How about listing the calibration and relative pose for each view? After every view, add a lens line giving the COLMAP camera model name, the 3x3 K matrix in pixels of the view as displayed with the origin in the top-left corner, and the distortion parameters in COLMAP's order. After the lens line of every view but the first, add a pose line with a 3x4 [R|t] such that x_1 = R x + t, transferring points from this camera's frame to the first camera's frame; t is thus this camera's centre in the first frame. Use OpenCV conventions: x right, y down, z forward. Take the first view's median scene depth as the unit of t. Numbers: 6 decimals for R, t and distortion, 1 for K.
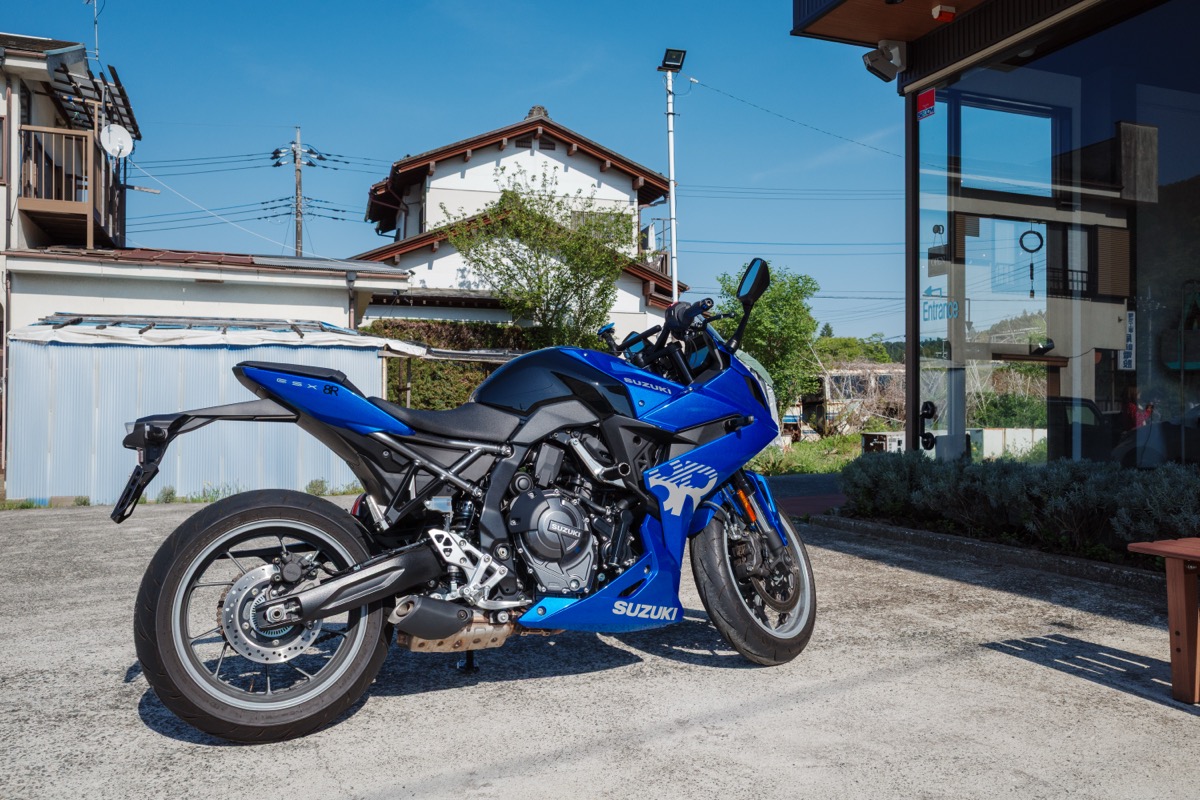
lens RADIAL K [[953.5, 0, 600.0], [0, 953.5, 400.0], [0, 0, 1]] dist [-0.041783, 0.065615]
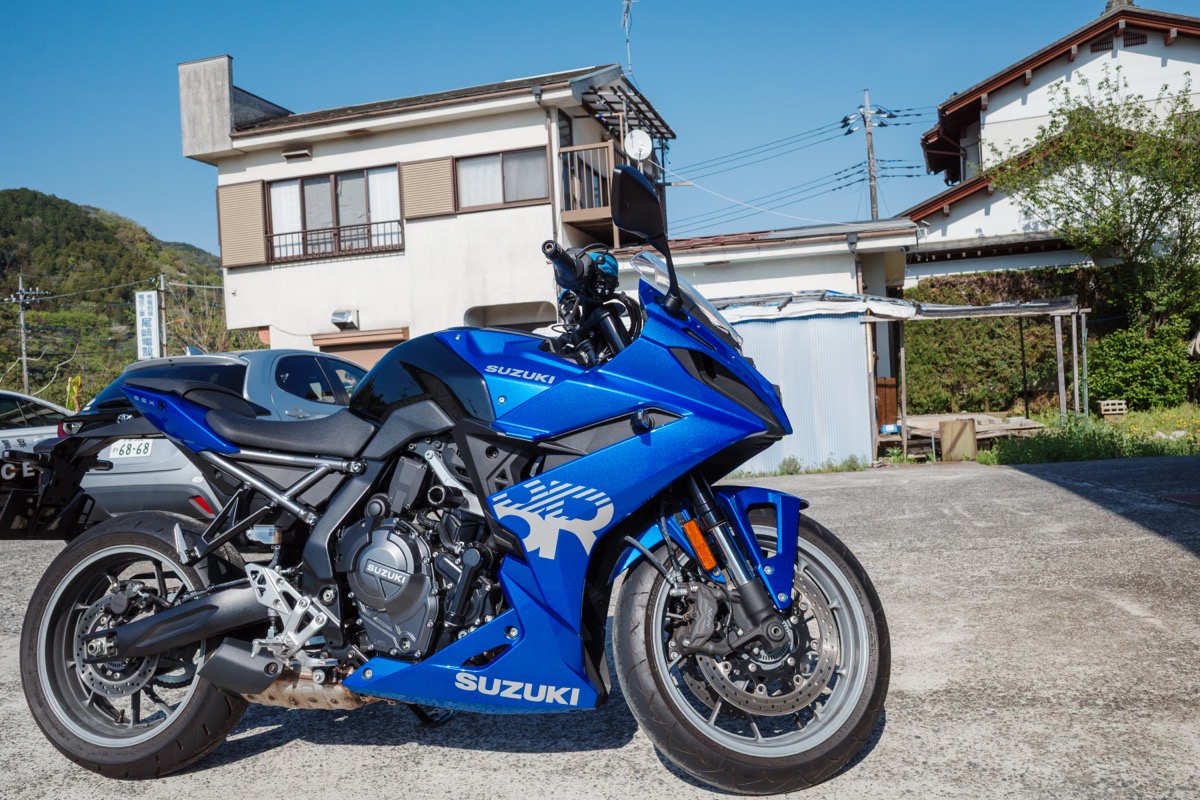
lens RADIAL K [[953.5, 0, 600.0], [0, 953.5, 400.0], [0, 0, 1]] dist [-0.041783, 0.065615]
pose [[0.790728, -0.041613, -0.610752, 0.114910], [0.063854, 0.997851, 0.014682, -0.000494], [0.608829, -0.050608, 0.791686, 0.101640]]
